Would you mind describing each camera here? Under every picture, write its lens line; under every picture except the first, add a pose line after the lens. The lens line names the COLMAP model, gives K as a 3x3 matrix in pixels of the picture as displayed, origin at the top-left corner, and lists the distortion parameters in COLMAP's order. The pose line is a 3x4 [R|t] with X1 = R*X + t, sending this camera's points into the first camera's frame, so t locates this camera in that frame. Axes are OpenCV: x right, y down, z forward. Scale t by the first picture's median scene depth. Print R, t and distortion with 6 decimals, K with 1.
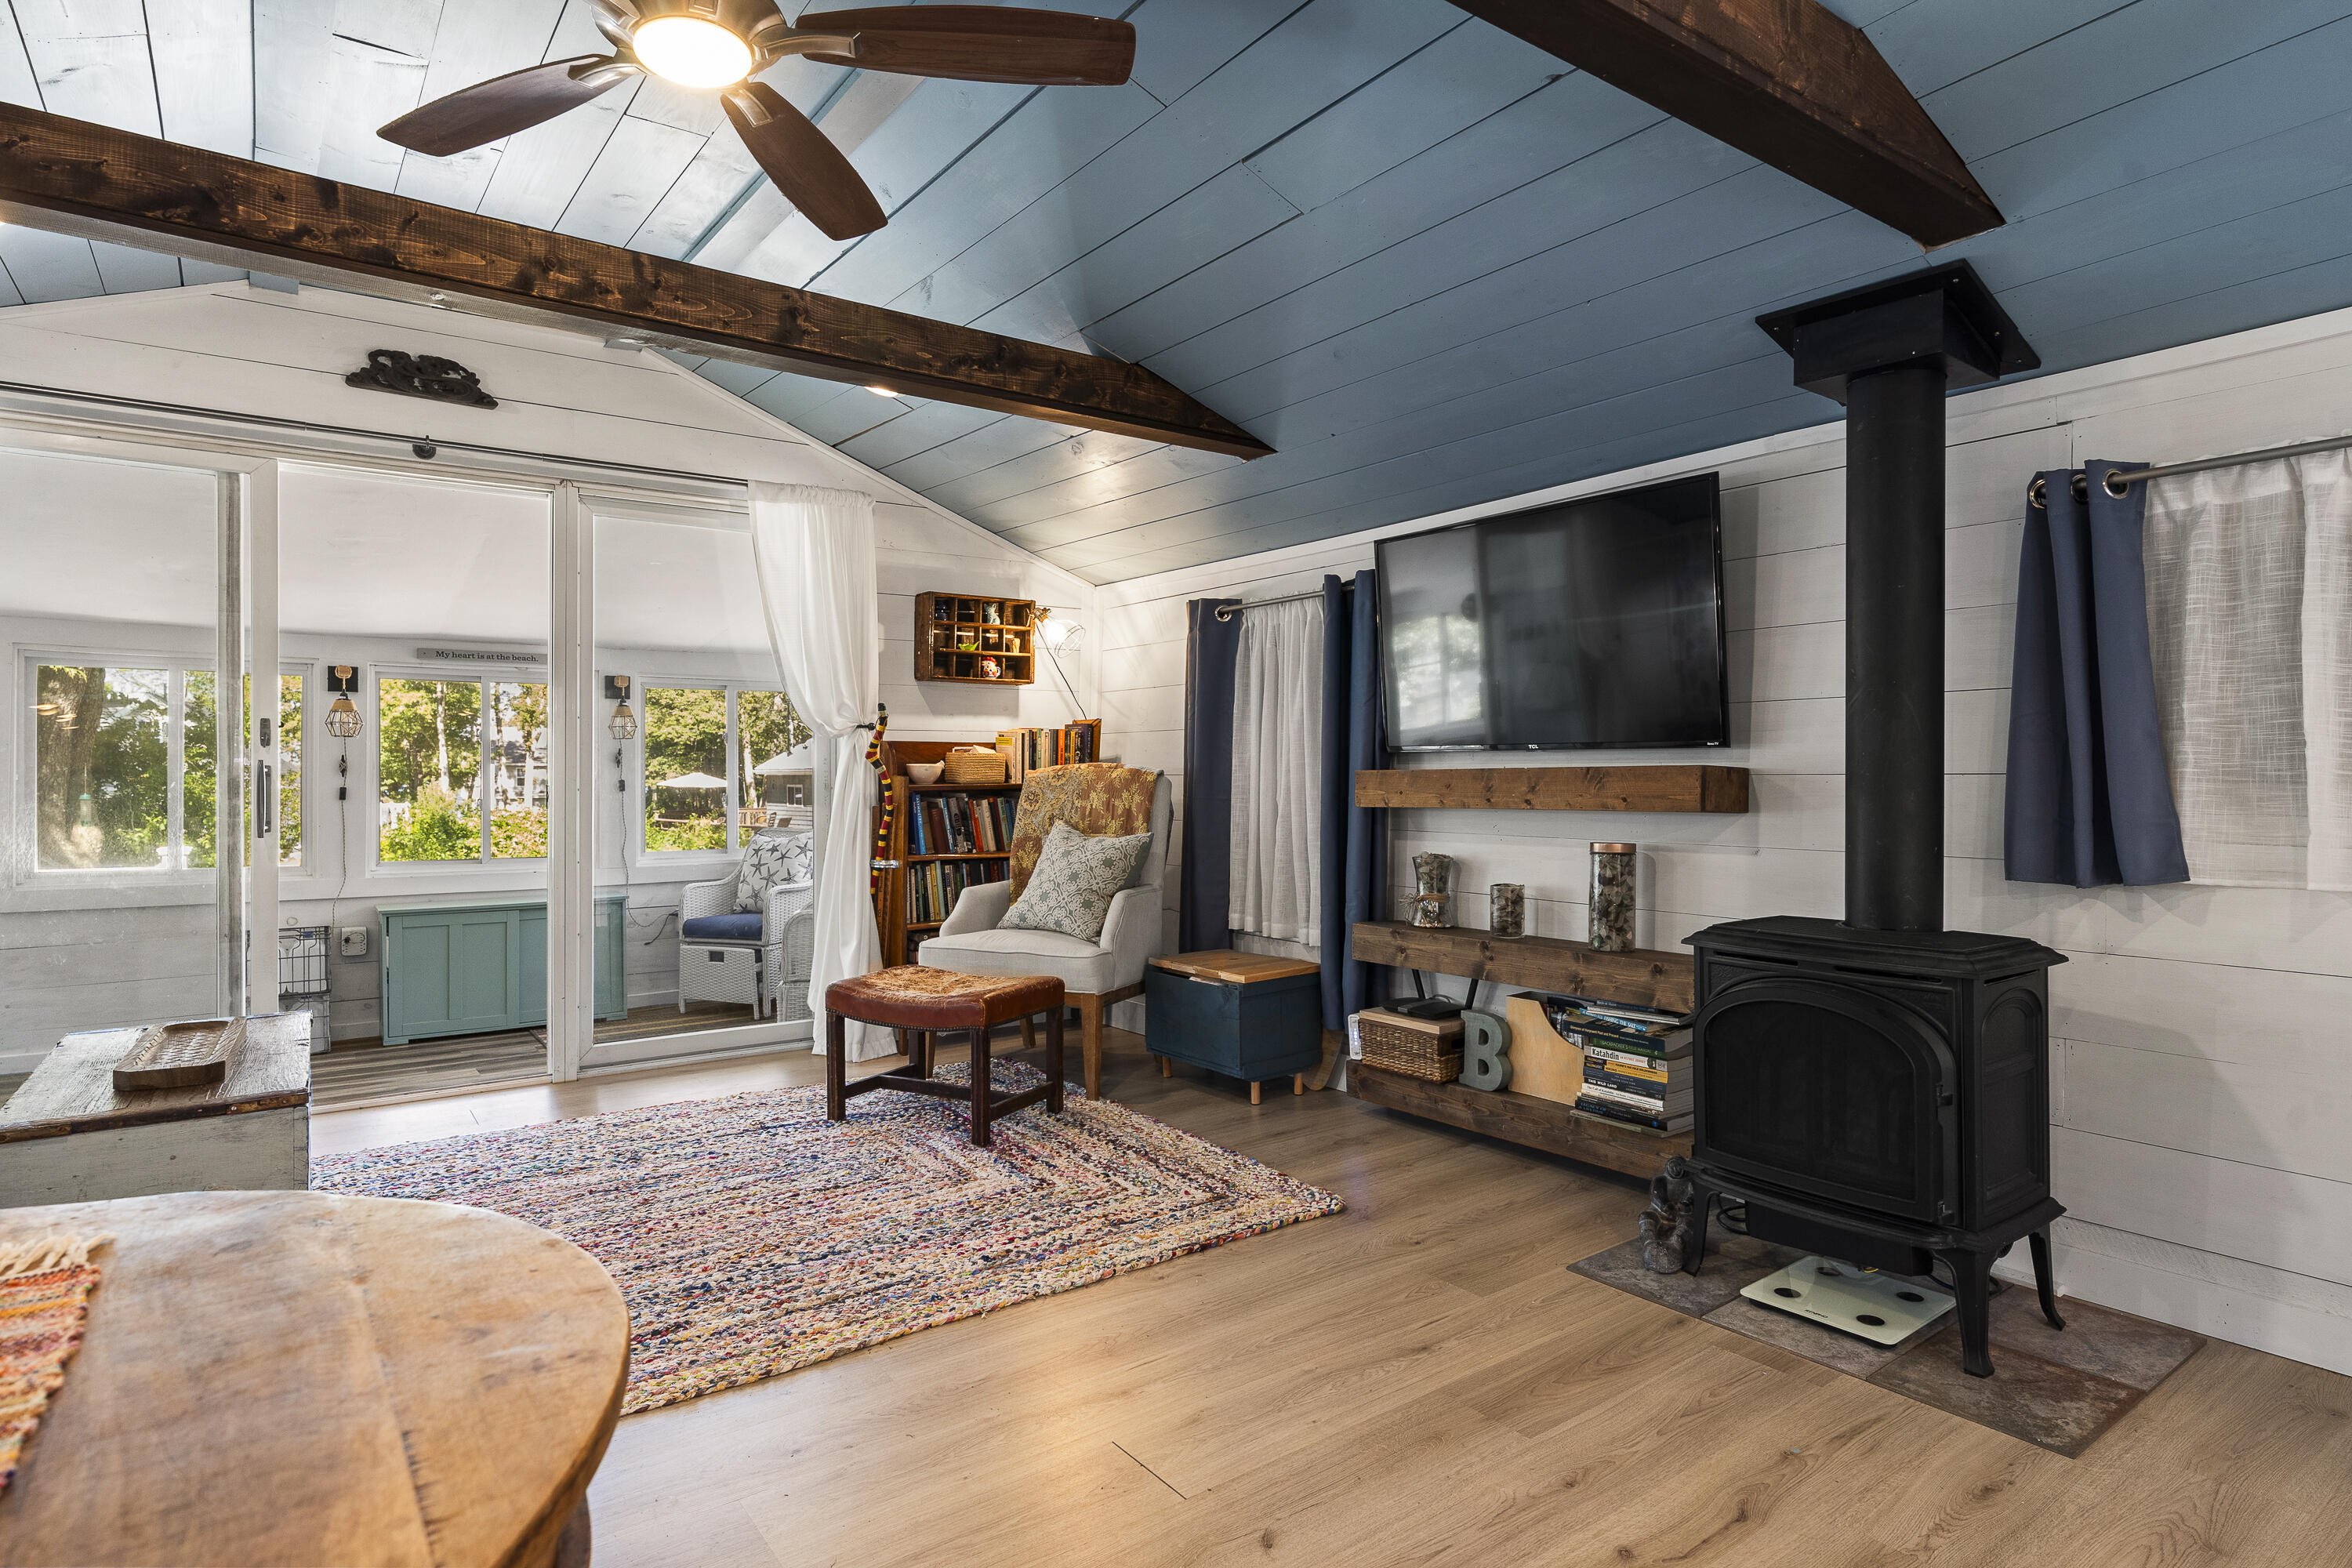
lens RADIAL K [[1263.7, 0, 1176.0], [0, 1263.7, 784.0], [0, 0, 1]] dist [-0.004872, 0.001004]
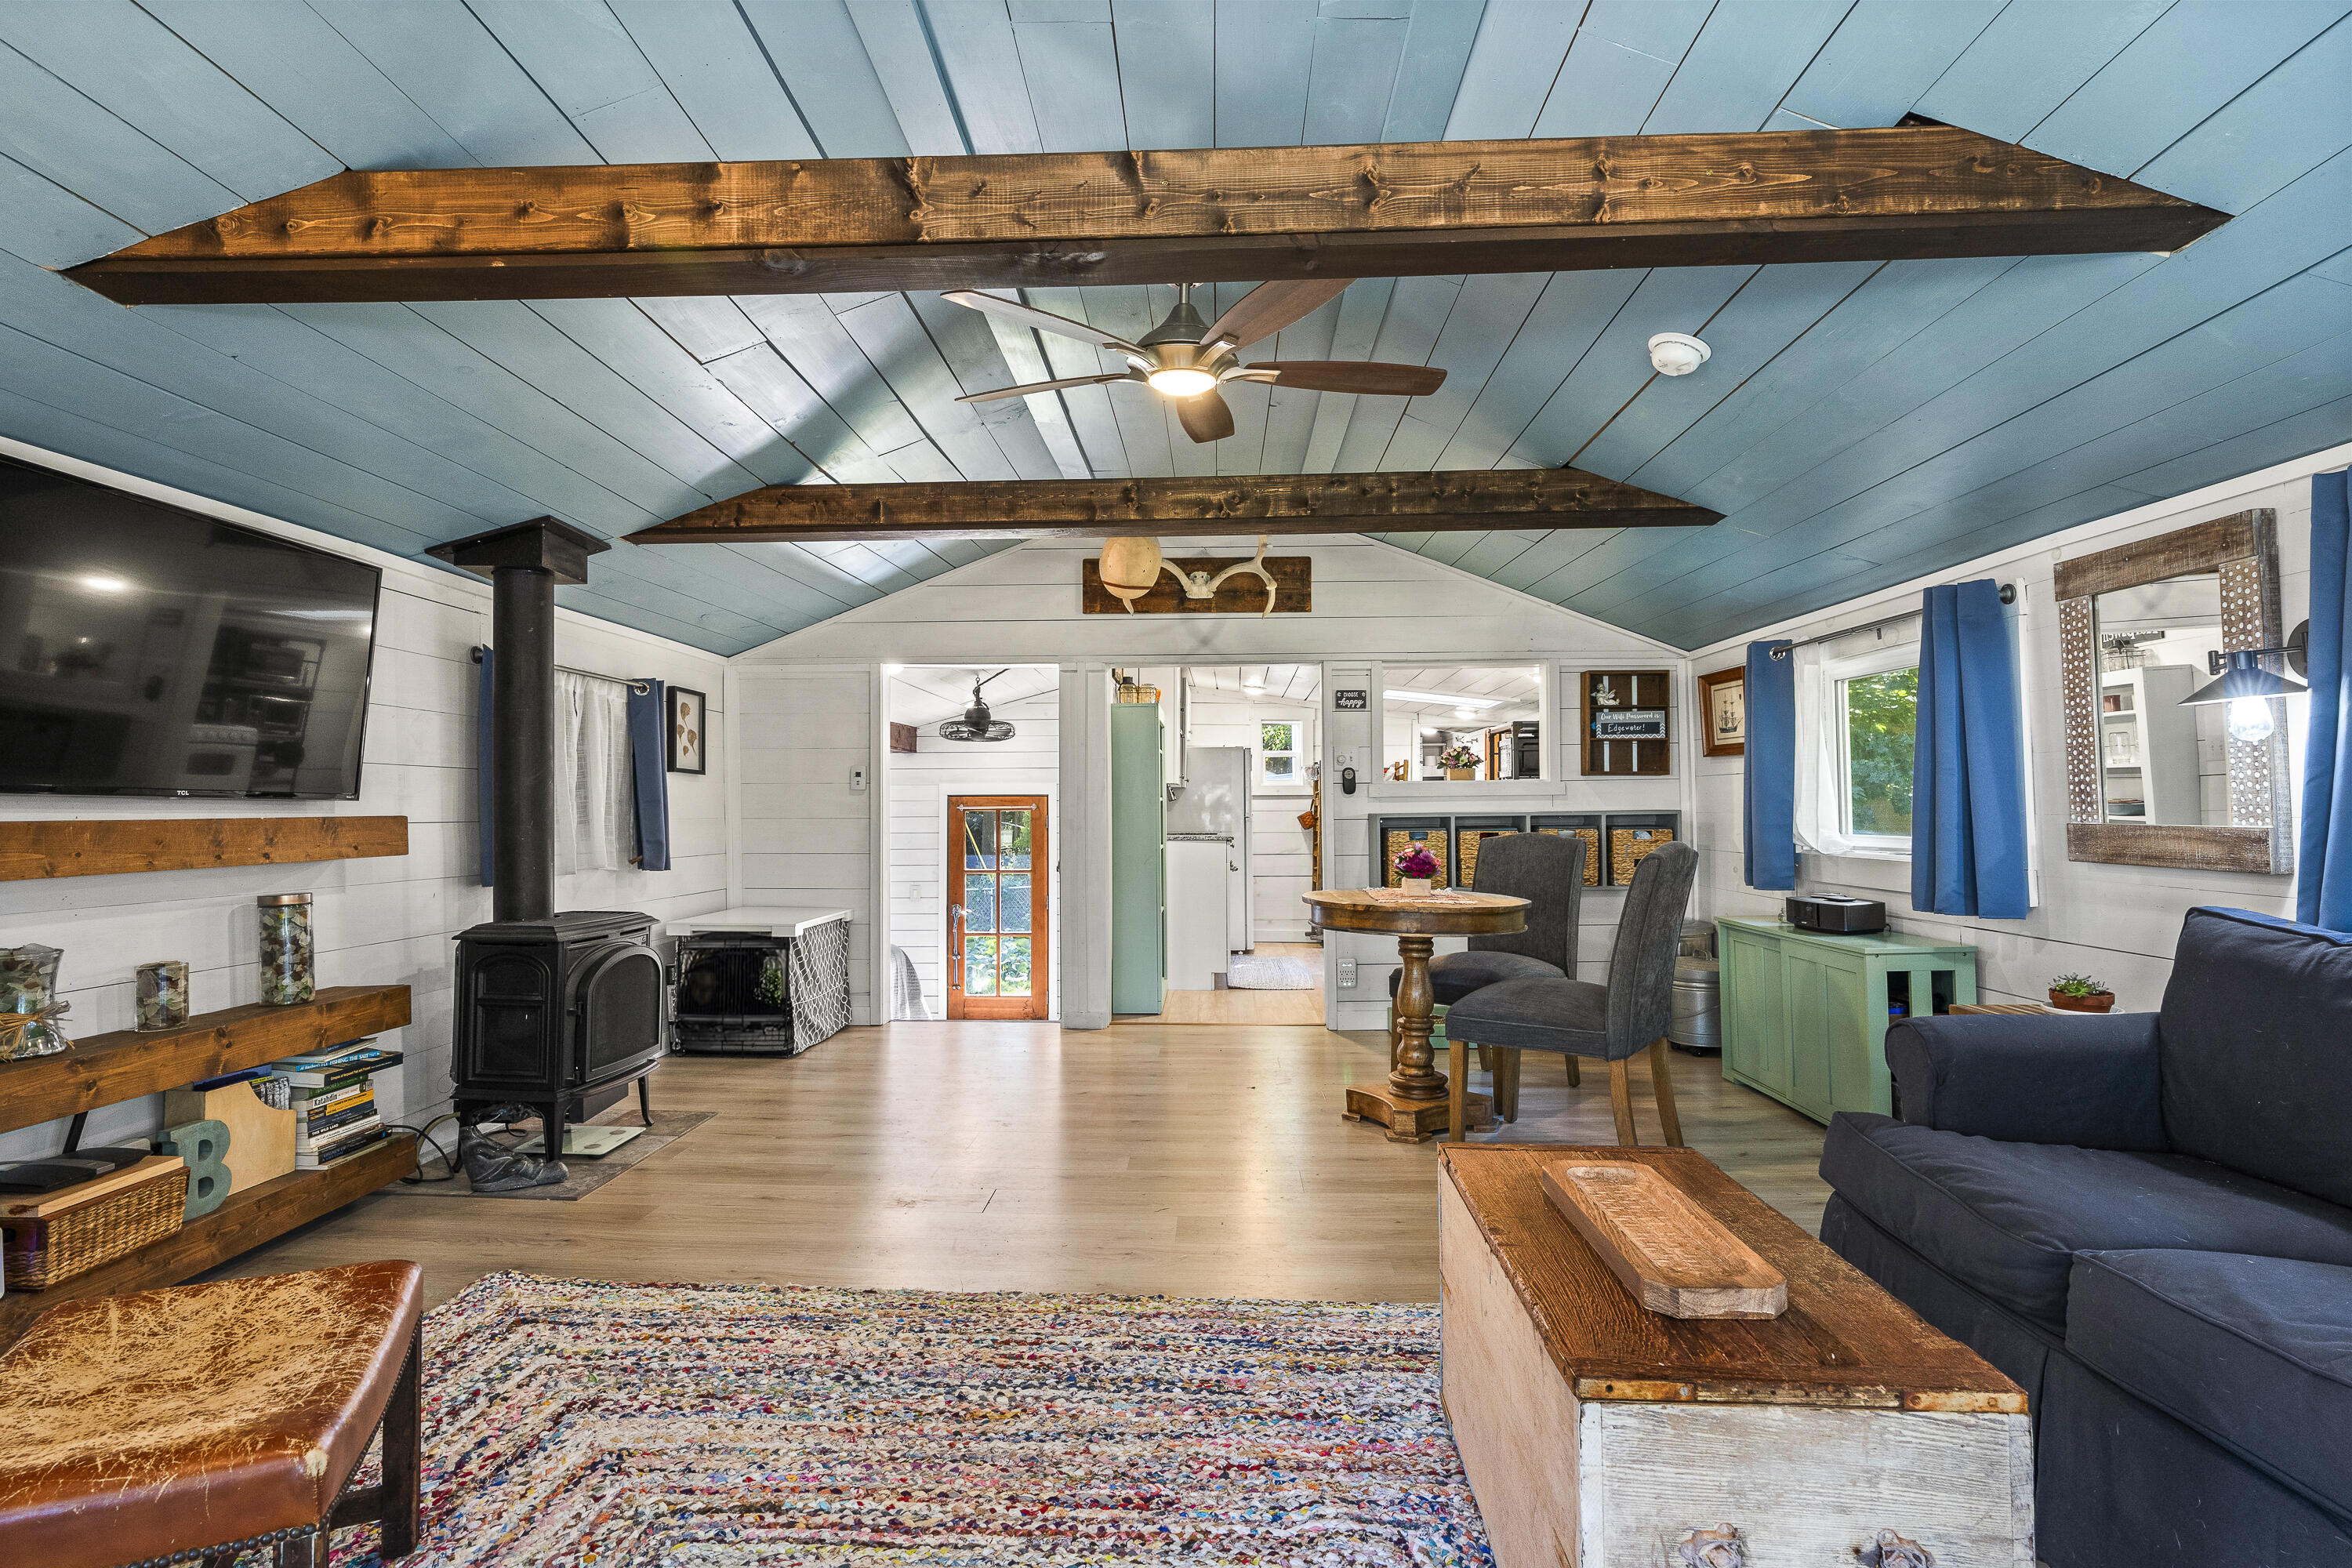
lens RADIAL K [[1165.4, 0, 1171.6], [0, 1165.4, 786.3], [0, 0, 1]] dist [-0.002196, 0.000660]
pose [[-0.786584, 0.019523, 0.617174, -0.701807], [0.010844, 0.999783, -0.017806, -0.012726], [-0.617388, -0.007313, -0.786625, 1.186995]]
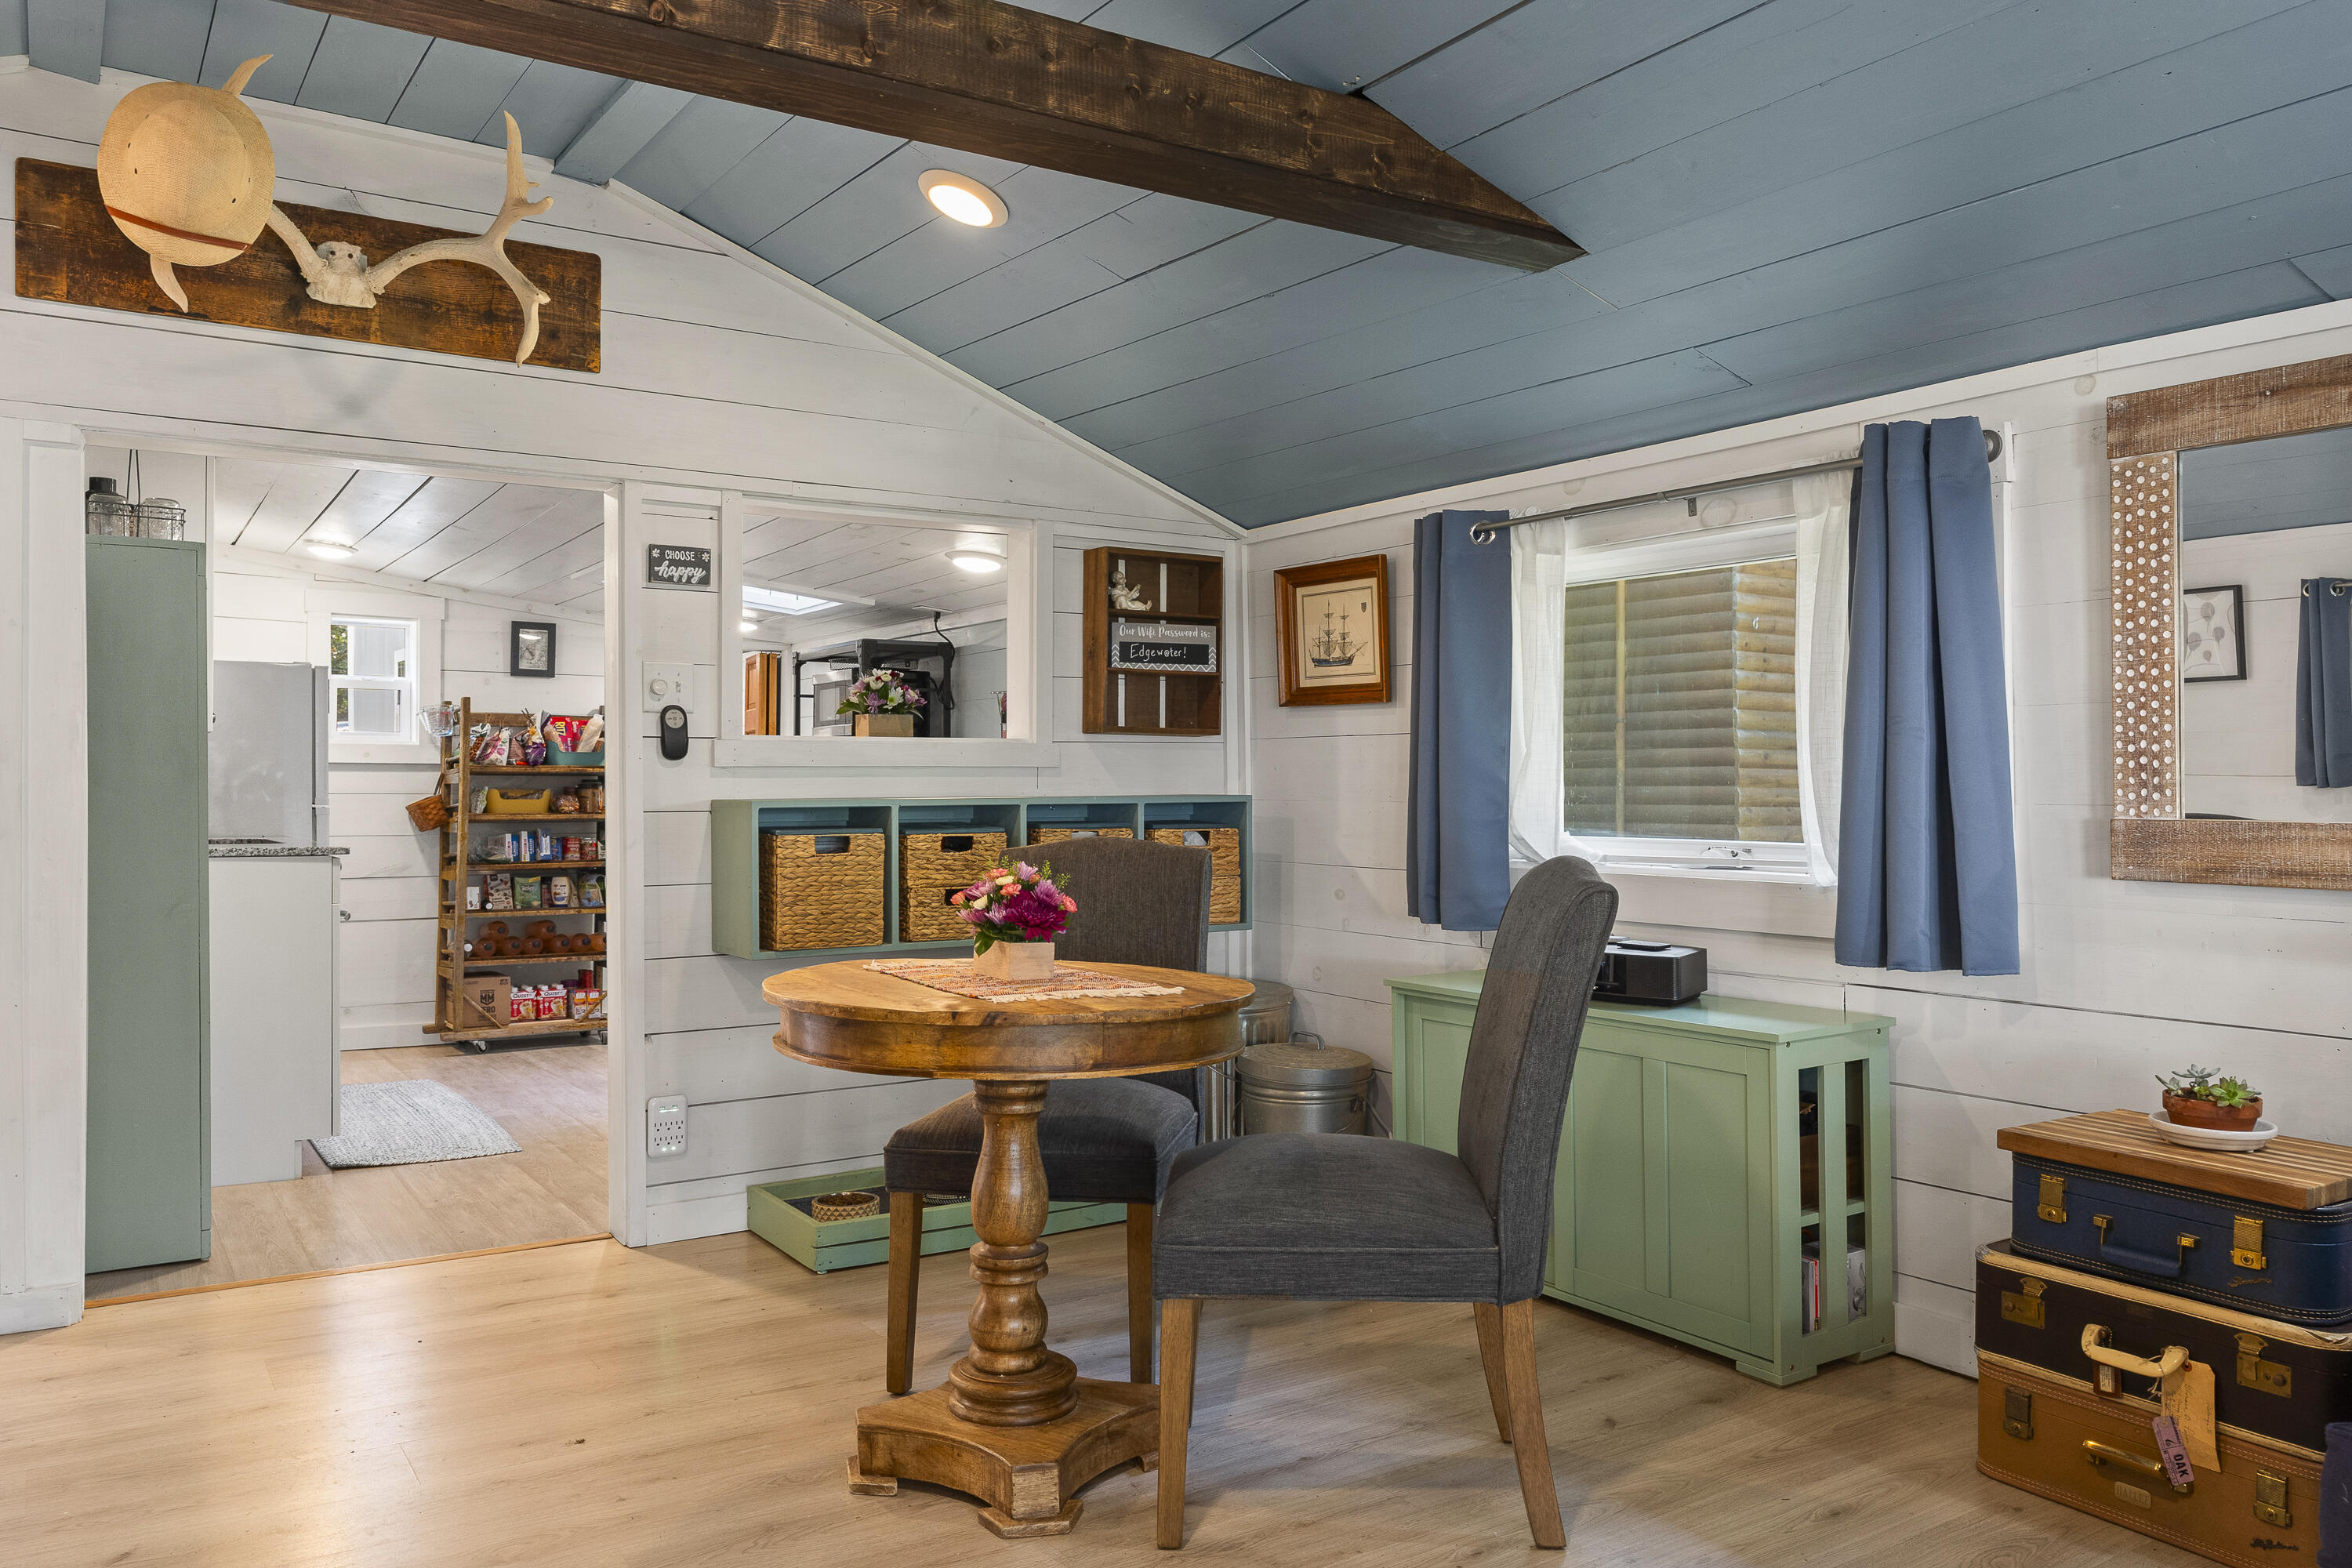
lens RADIAL K [[1735.1, 0, 1171.1], [0, 1735.1, 796.7], [0, 0, 1]] dist [0.005421, 0.003069]
pose [[-0.998494, 0.002337, 0.054808, -0.294371], [0.002780, 0.999964, 0.008011, -0.011272], [-0.054787, 0.008152, -0.998465, 0.915724]]
